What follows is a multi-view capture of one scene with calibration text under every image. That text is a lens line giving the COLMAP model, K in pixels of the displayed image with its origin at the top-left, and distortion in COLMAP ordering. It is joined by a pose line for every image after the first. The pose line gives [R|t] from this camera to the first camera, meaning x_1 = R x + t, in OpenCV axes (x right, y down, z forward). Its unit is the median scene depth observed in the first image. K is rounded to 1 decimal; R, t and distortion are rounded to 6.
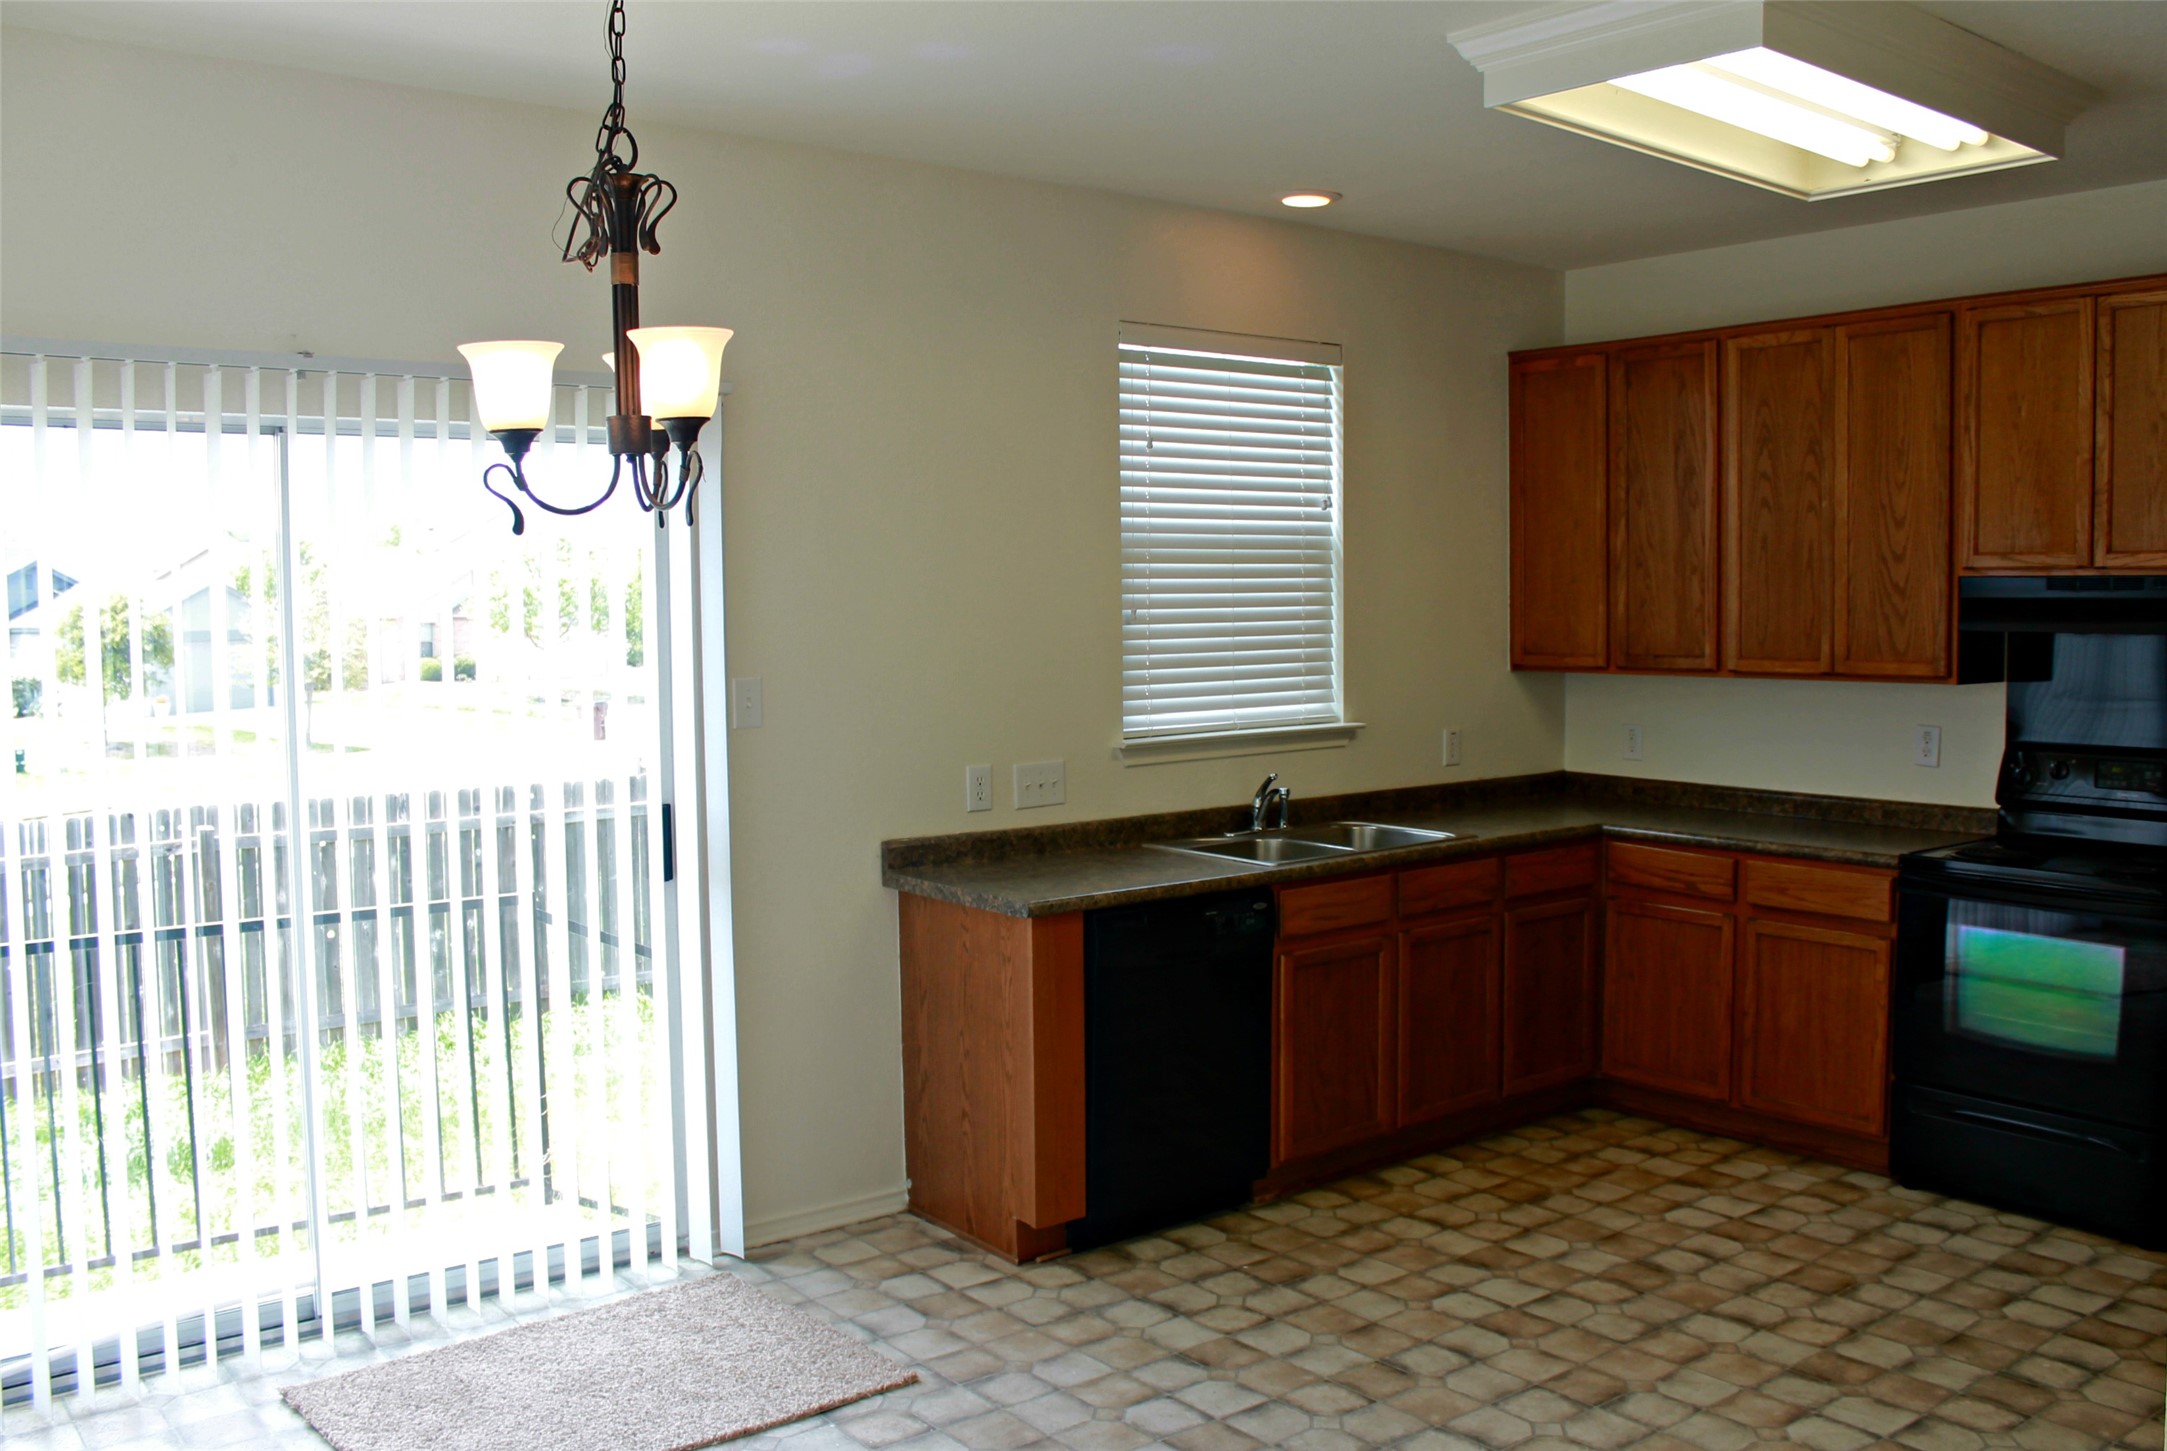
lens RADIAL K [[1870.6, 0, 1073.4], [0, 1870.6, 716.3], [0, 0, 1]] dist [-0.182404, 0.156078]
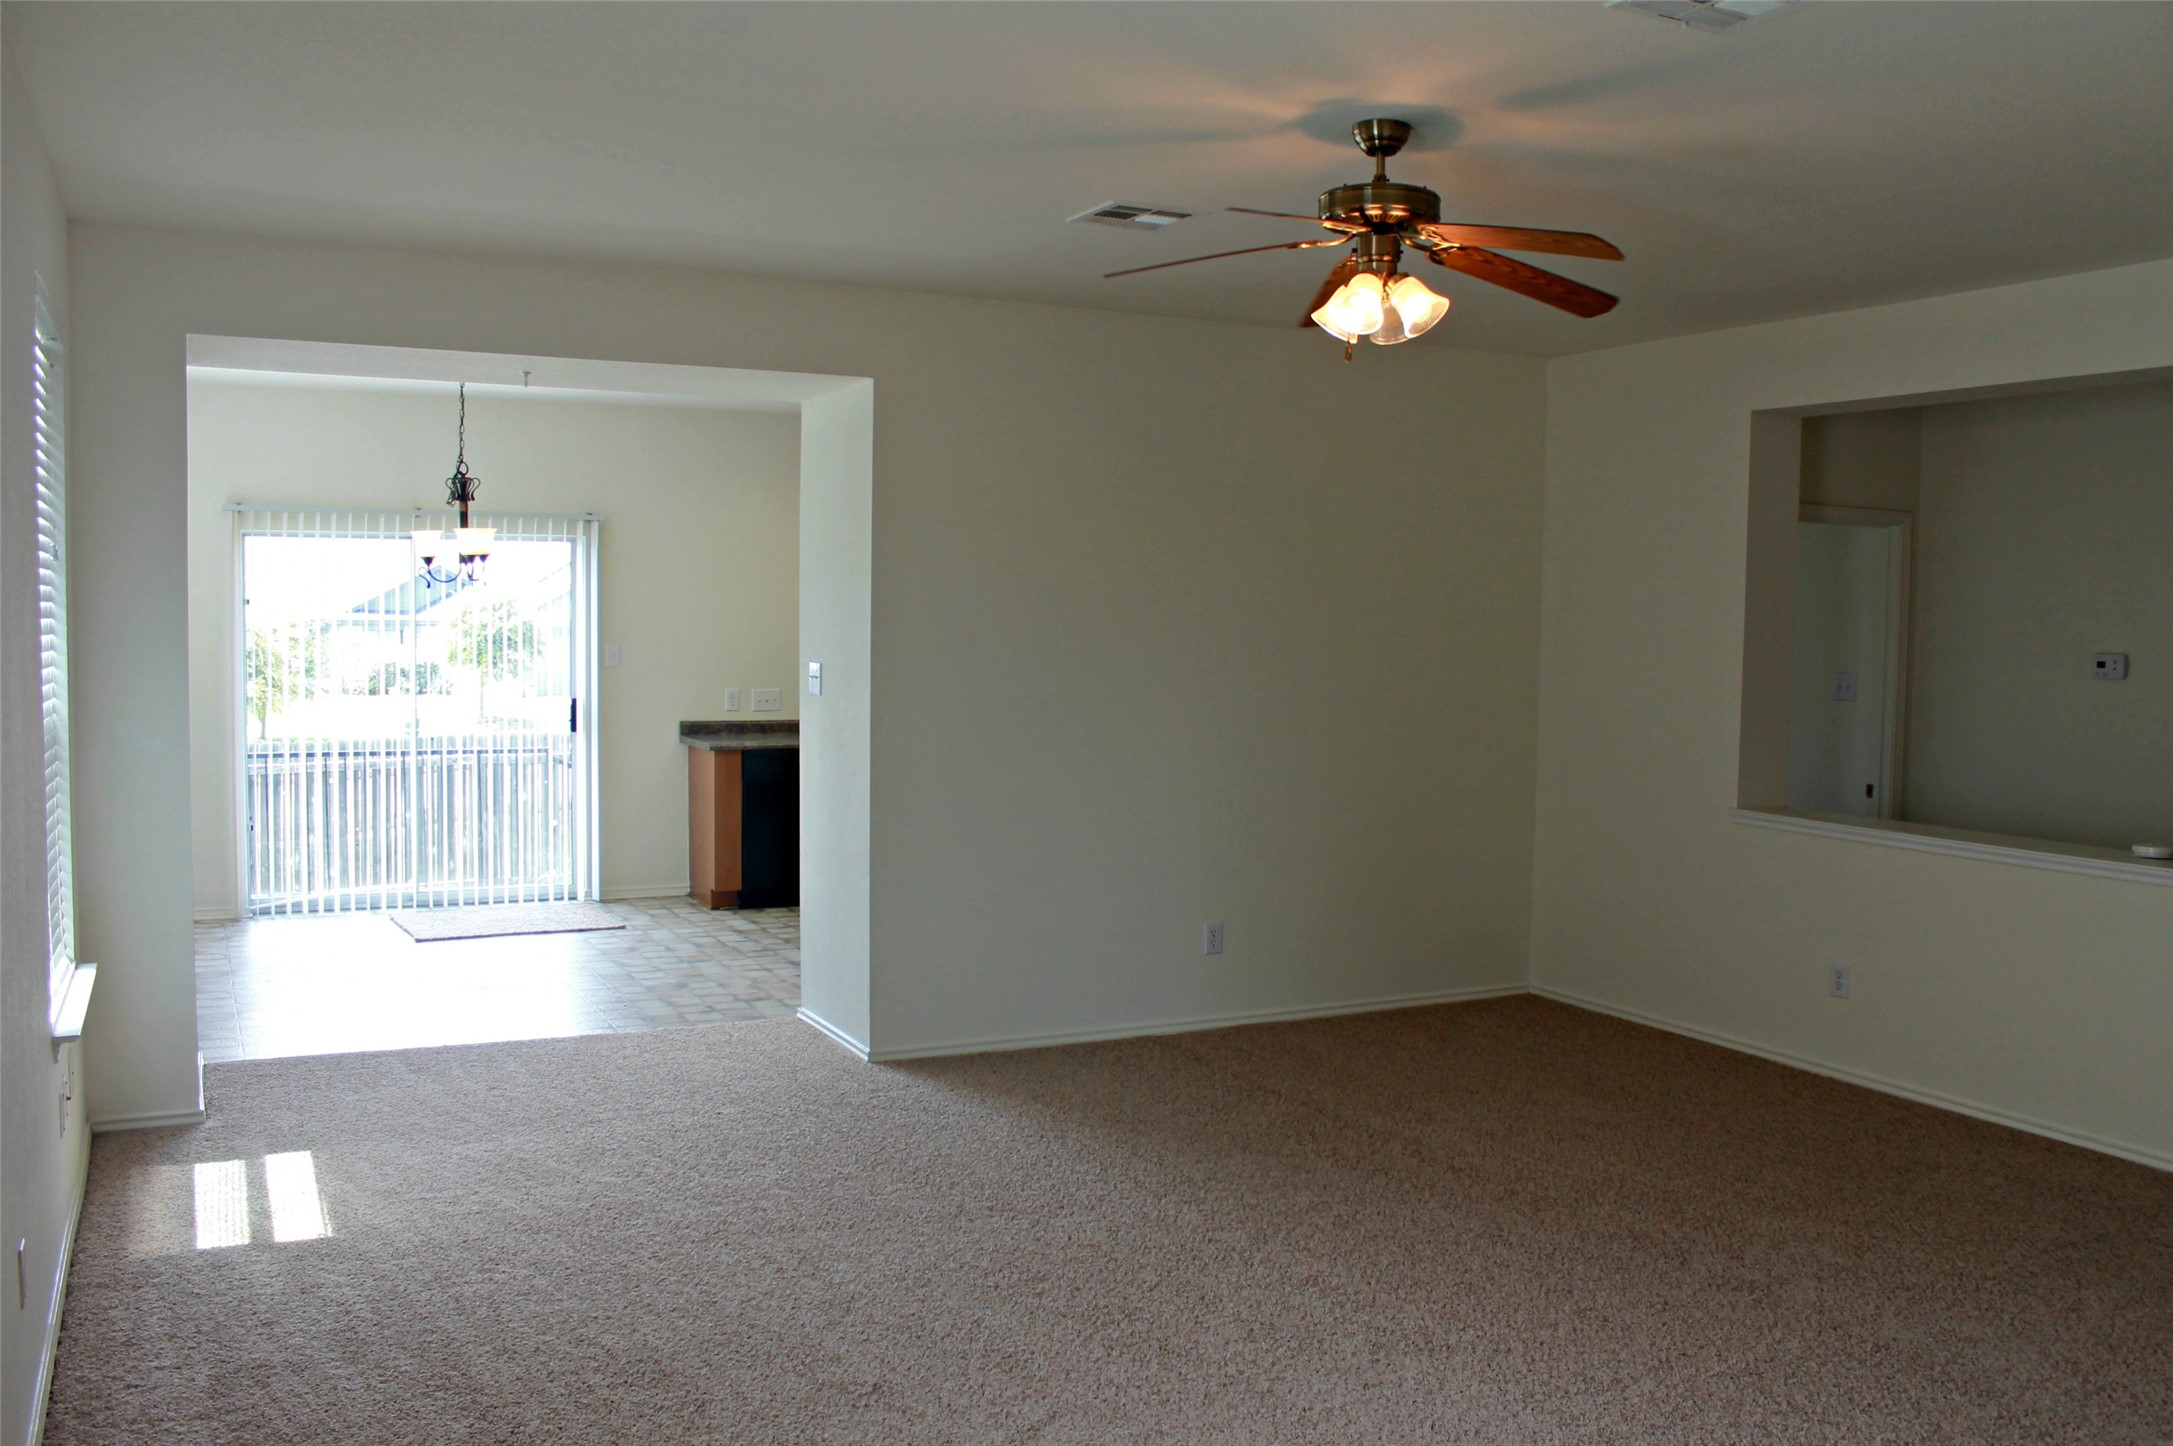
lens RADIAL K [[1841.2, 0, 1065.4], [0, 1841.2, 724.3], [0, 0, 1]] dist [-0.166512, 0.160428]
pose [[0.978963, 0.033398, -0.201286, 0.828192], [-0.034114, 0.999418, -0.000086, 0.058354], [0.201165, 0.006951, 0.979533, -1.084975]]
